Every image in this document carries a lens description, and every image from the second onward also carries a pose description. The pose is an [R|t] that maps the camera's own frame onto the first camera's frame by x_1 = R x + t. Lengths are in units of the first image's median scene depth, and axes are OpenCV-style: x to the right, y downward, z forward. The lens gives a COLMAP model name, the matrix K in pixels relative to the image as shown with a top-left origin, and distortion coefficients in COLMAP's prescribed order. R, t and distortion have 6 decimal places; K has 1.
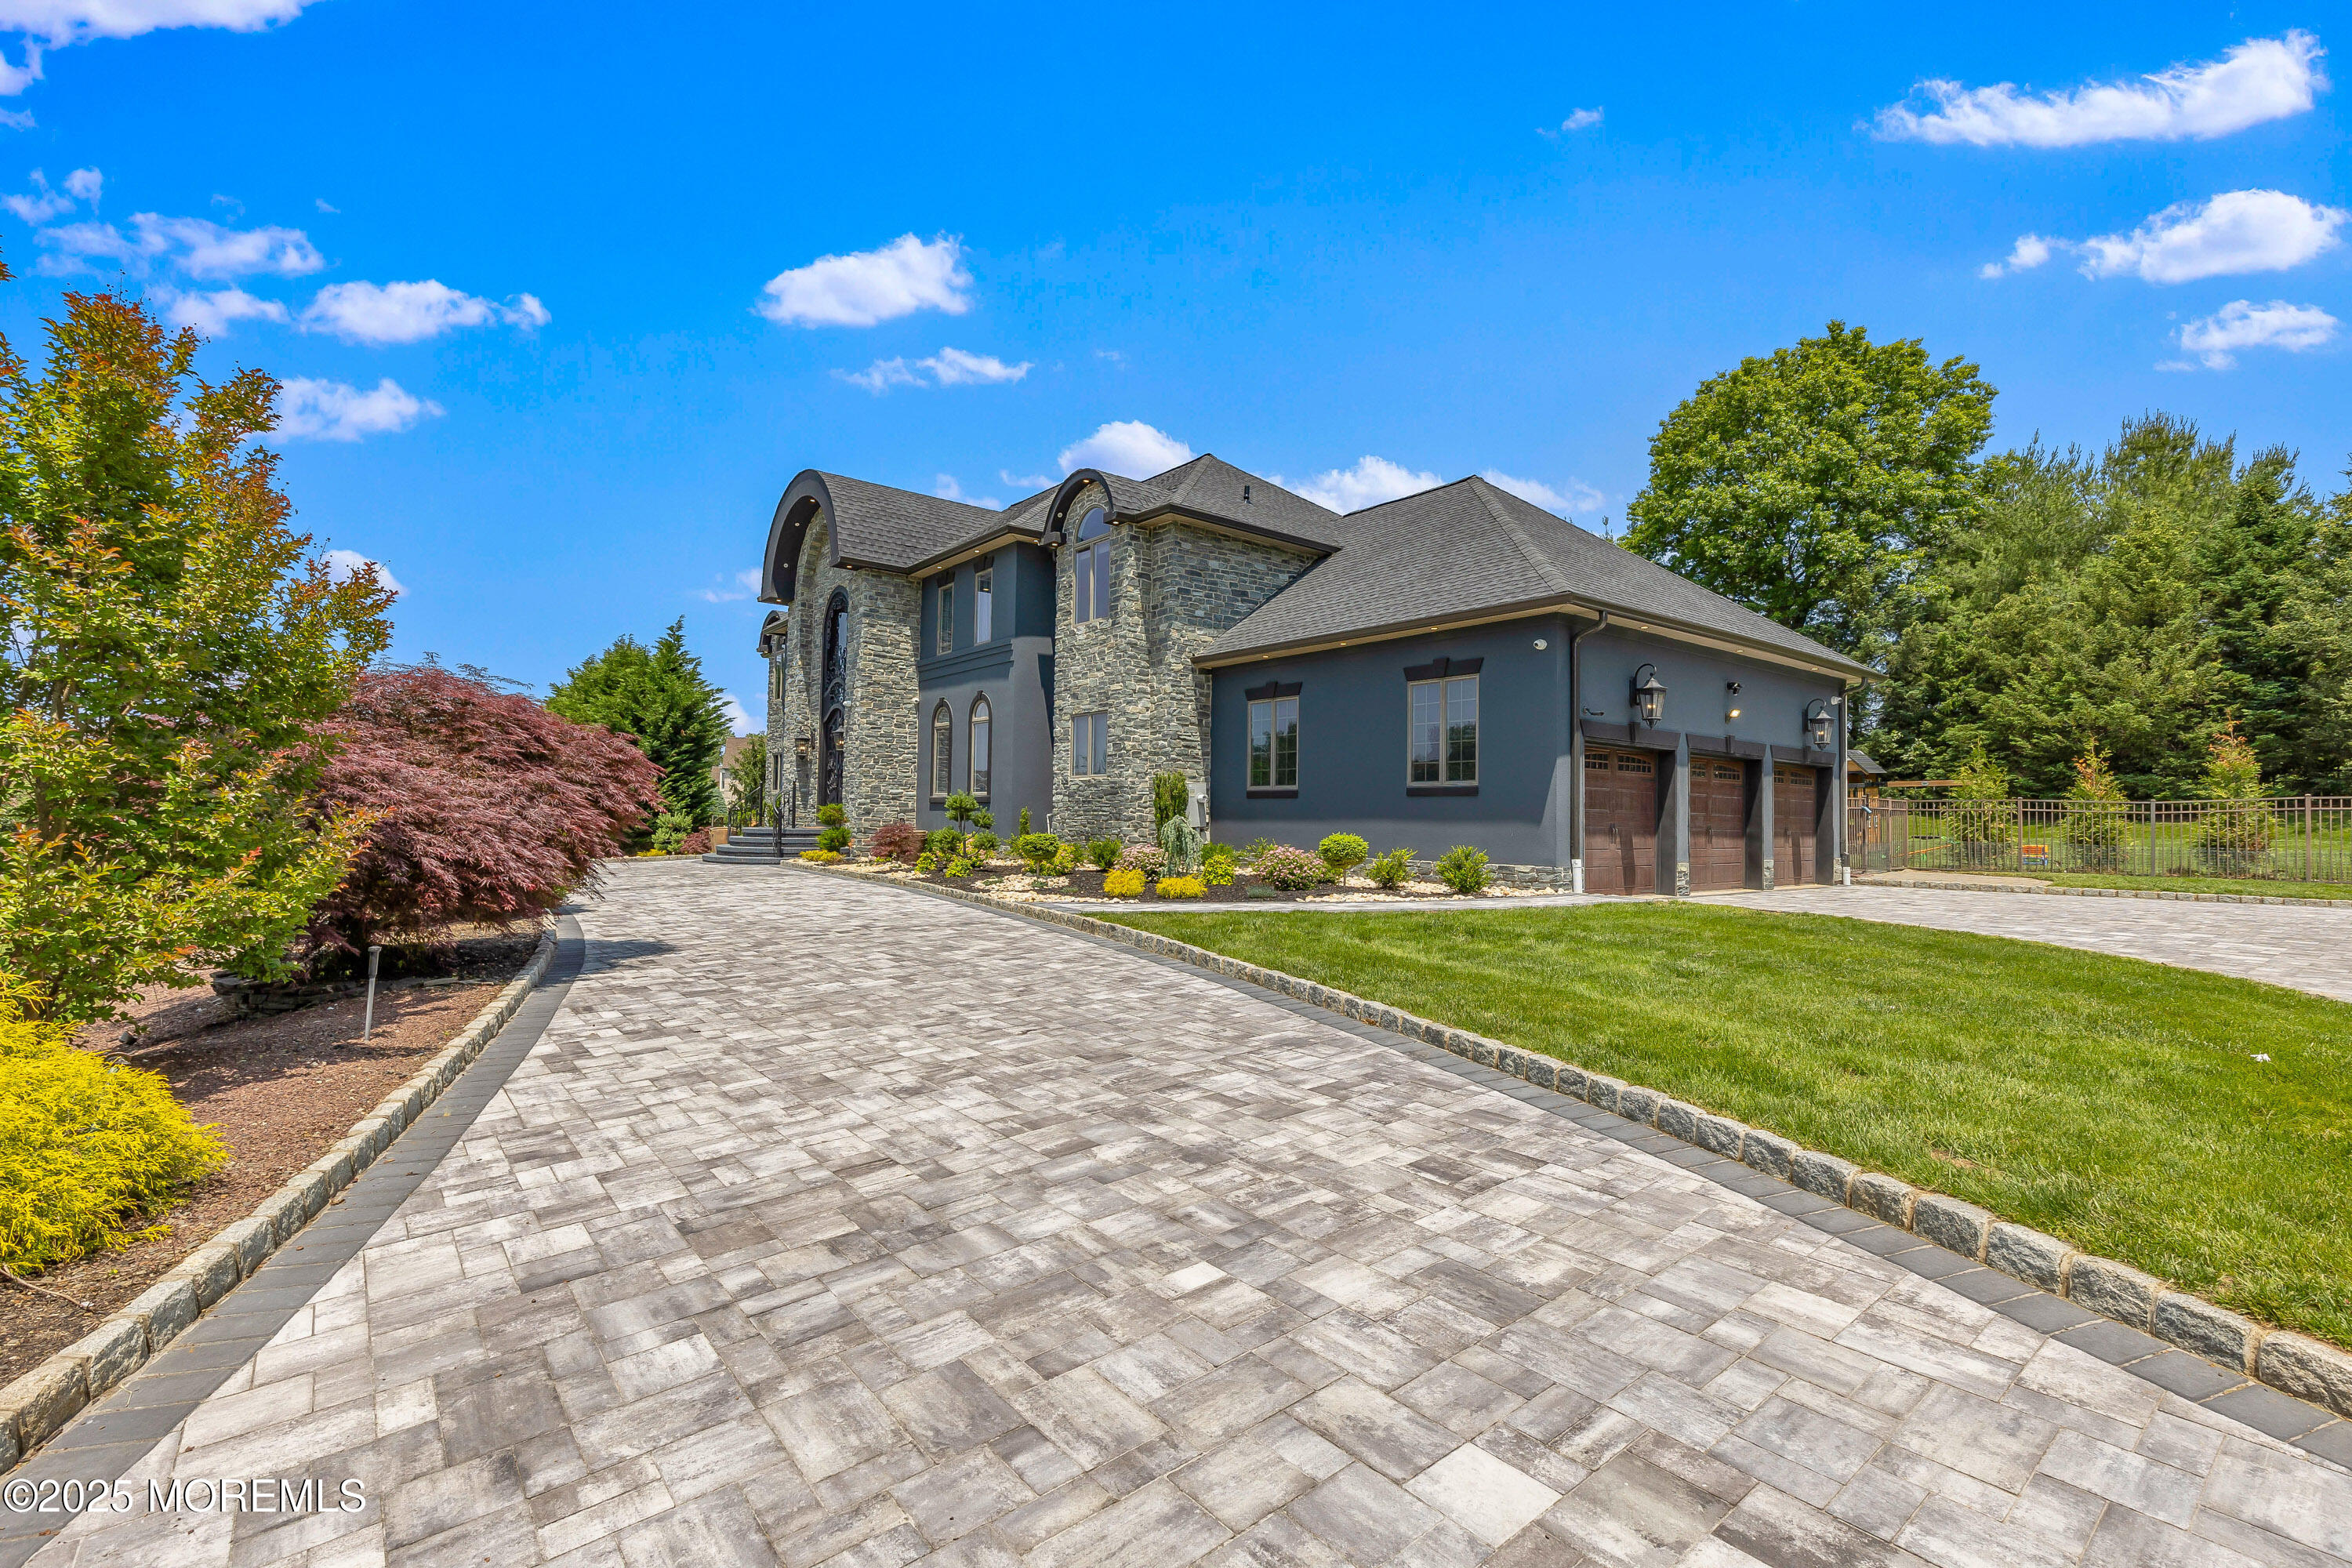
lens RADIAL K [[1056.1, 0, 1186.6], [0, 1056.1, 787.4], [0, 0, 1]] dist [0.004226, 0.000005]
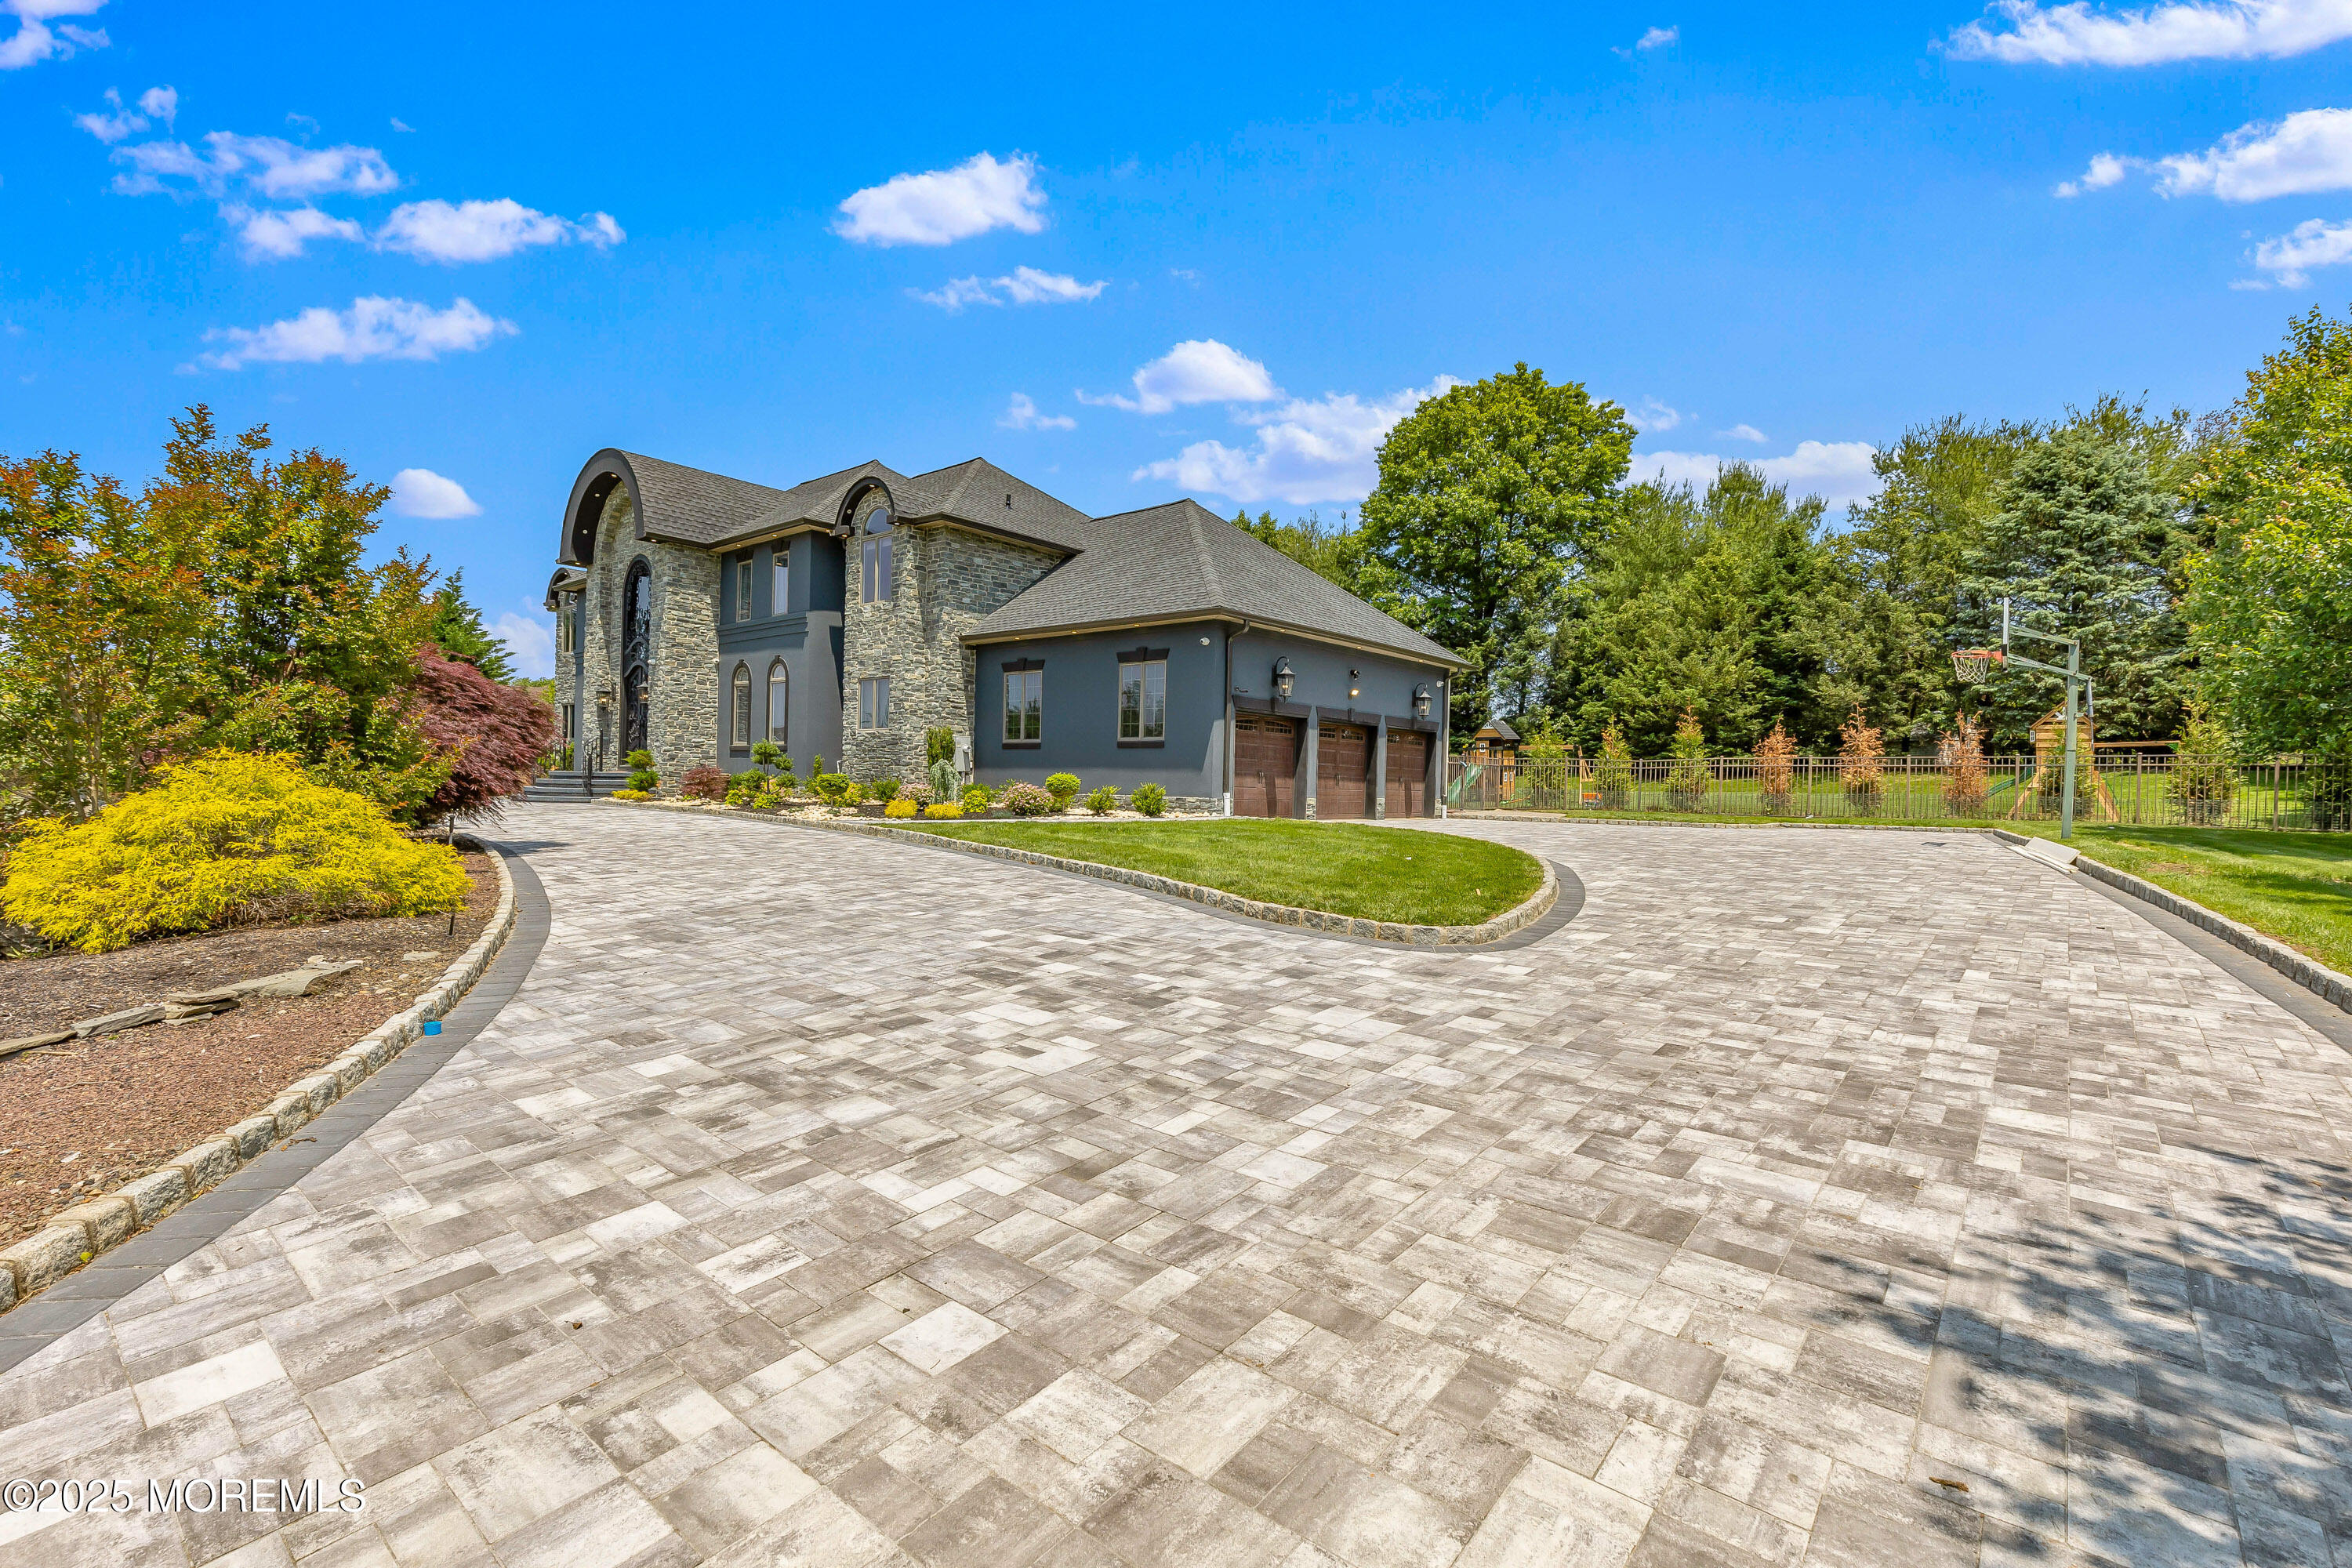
lens RADIAL K [[1056.1, 0, 1186.6], [0, 1056.1, 787.4], [0, 0, 1]] dist [0.004226, 0.000005]
pose [[0.980700, 0.007017, 0.195394, 0.022519], [-0.014468, 0.999220, 0.036732, 0.005583], [-0.194984, -0.038850, 0.980037, -0.251044]]
